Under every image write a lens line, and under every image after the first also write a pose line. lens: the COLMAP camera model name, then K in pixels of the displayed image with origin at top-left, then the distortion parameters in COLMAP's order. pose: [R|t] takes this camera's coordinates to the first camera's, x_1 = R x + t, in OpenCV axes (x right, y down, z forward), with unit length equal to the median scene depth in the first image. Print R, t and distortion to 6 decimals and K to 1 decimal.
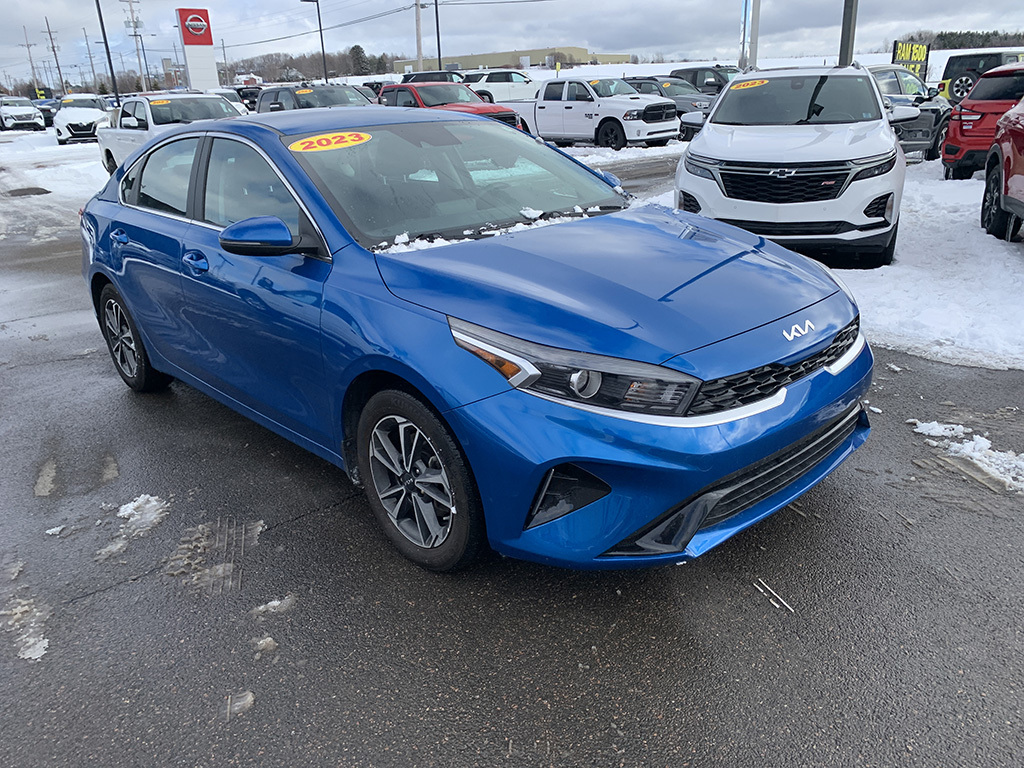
lens RADIAL K [[778.0, 0, 510.5], [0, 778.0, 390.0], [0, 0, 1]] dist [0.014213, -0.011394]
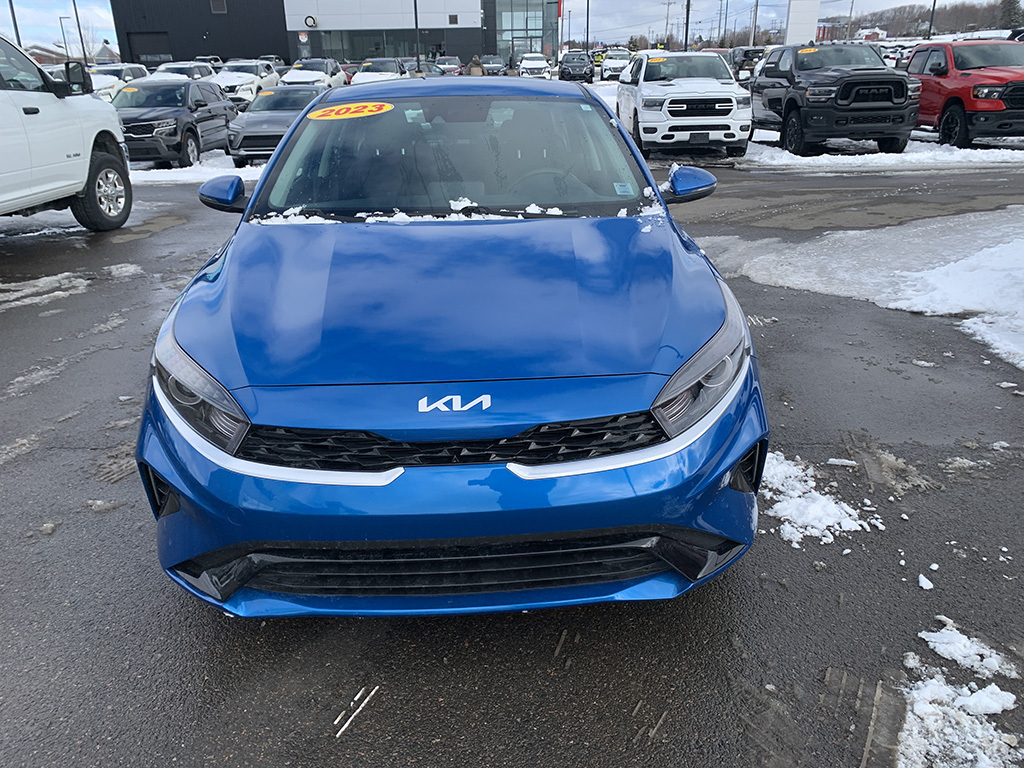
lens RADIAL K [[778.0, 0, 516.4], [0, 778.0, 380.5], [0, 0, 1]] dist [0.014213, -0.011394]
pose [[0.764311, 0.262639, -0.588940, 0.092079], [-0.239574, 0.963582, 0.118800, -0.021801], [0.598693, 0.050295, 0.799398, 0.047083]]
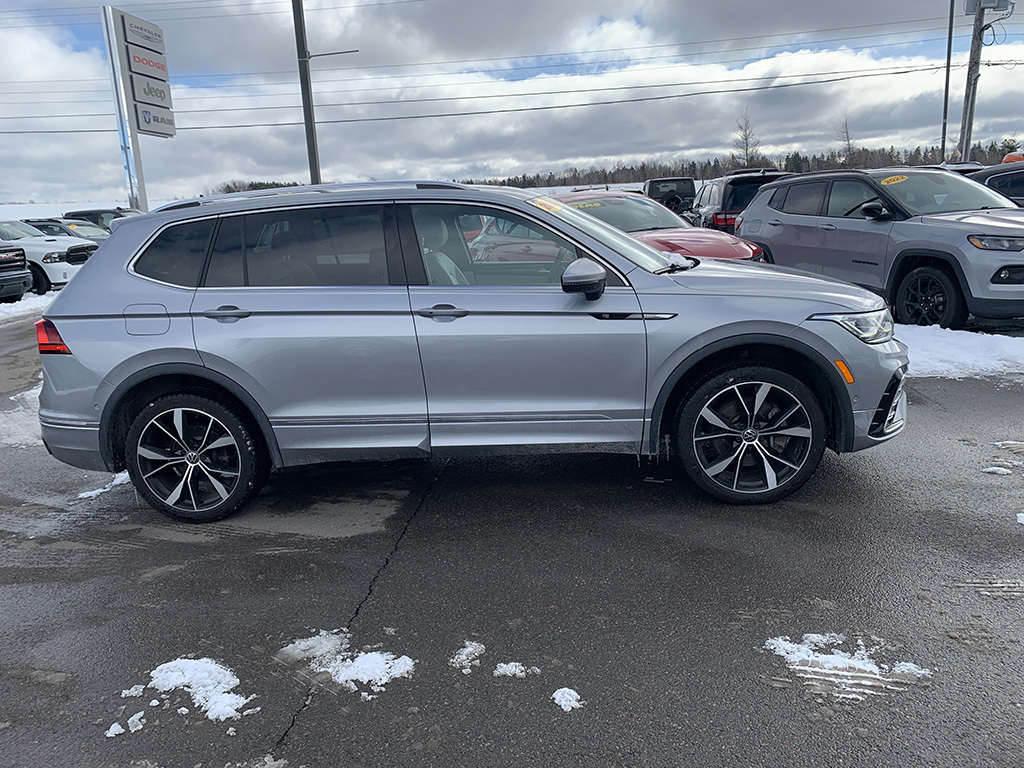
lens RADIAL K [[778.0, 0, 509.6], [0, 778.0, 375.8], [0, 0, 1]] dist [0.014213, -0.011394]
pose [[0.711556, -0.145621, 0.687374, -0.108415], [0.268748, 0.960305, -0.074761, -0.000918], [-0.649202, 0.237927, 0.722446, 0.006010]]
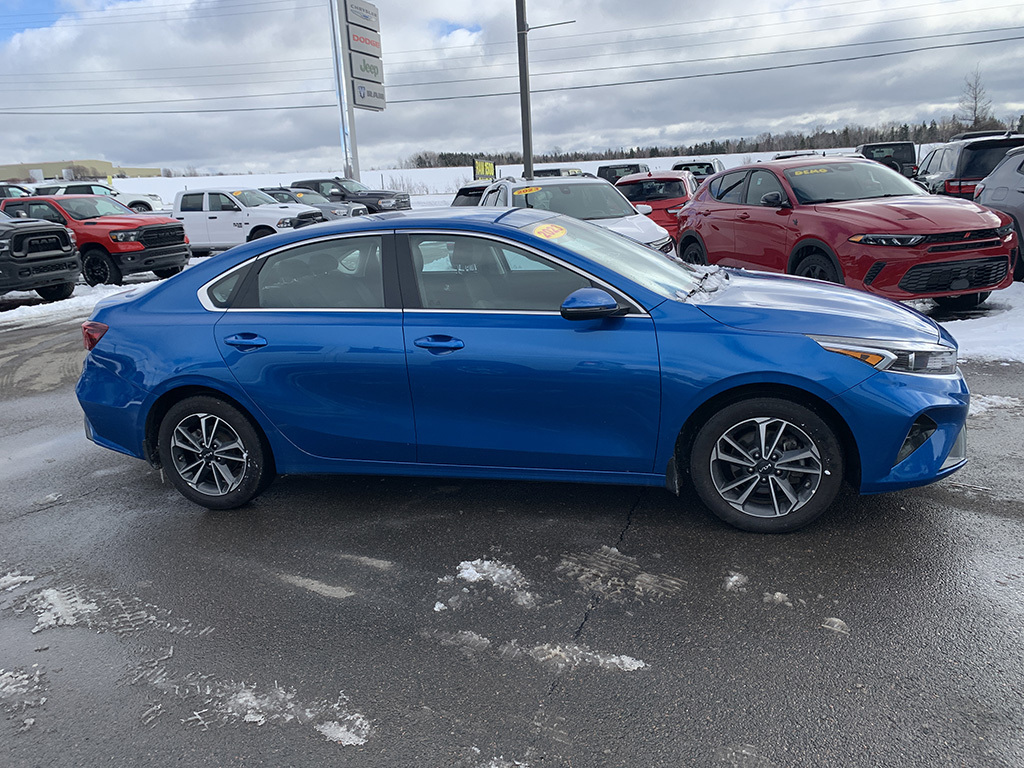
lens RADIAL K [[778.0, 0, 509.4], [0, 778.0, 375.5], [0, 0, 1]] dist [0.014213, -0.011394]
pose [[0.851190, -0.129967, 0.508511, -0.132768], [0.203265, 0.974878, -0.091080, -0.000268], [-0.483899, 0.180889, 0.856225, 0.005845]]
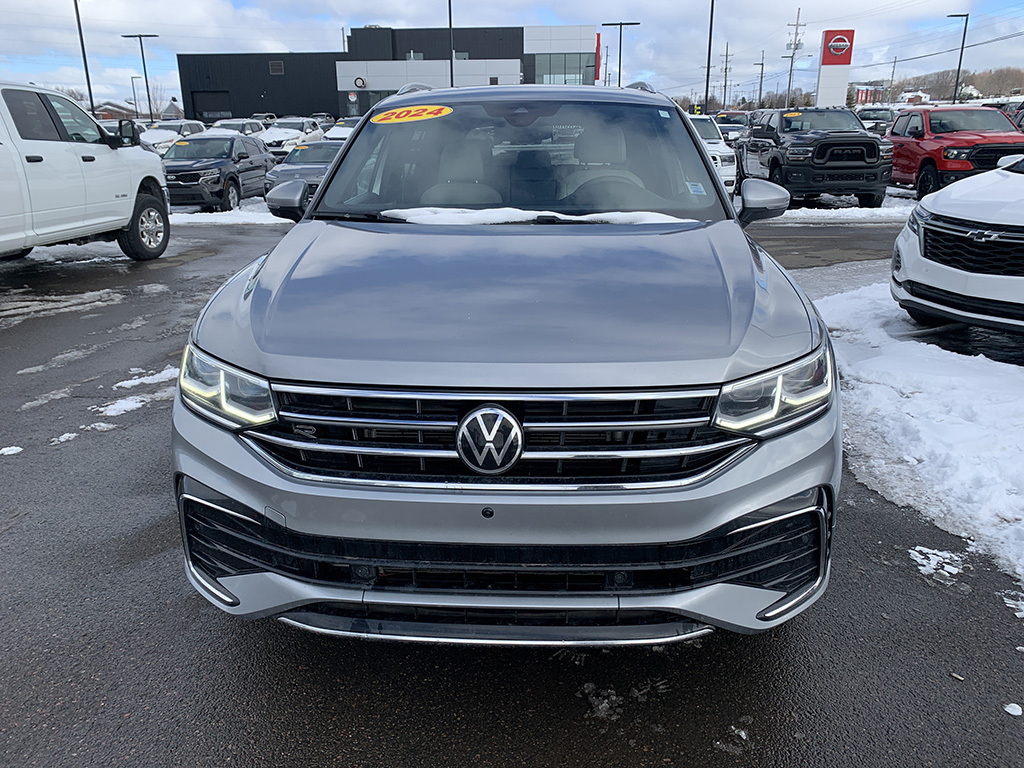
lens RADIAL K [[778.0, 0, 515.2], [0, 778.0, 370.7], [0, 0, 1]] dist [0.014213, -0.011394]
pose [[0.725629, 0.235563, -0.646508, 0.155786], [-0.261740, 0.963438, 0.057268, -0.018620], [0.636361, 0.127662, 0.760755, 0.030179]]
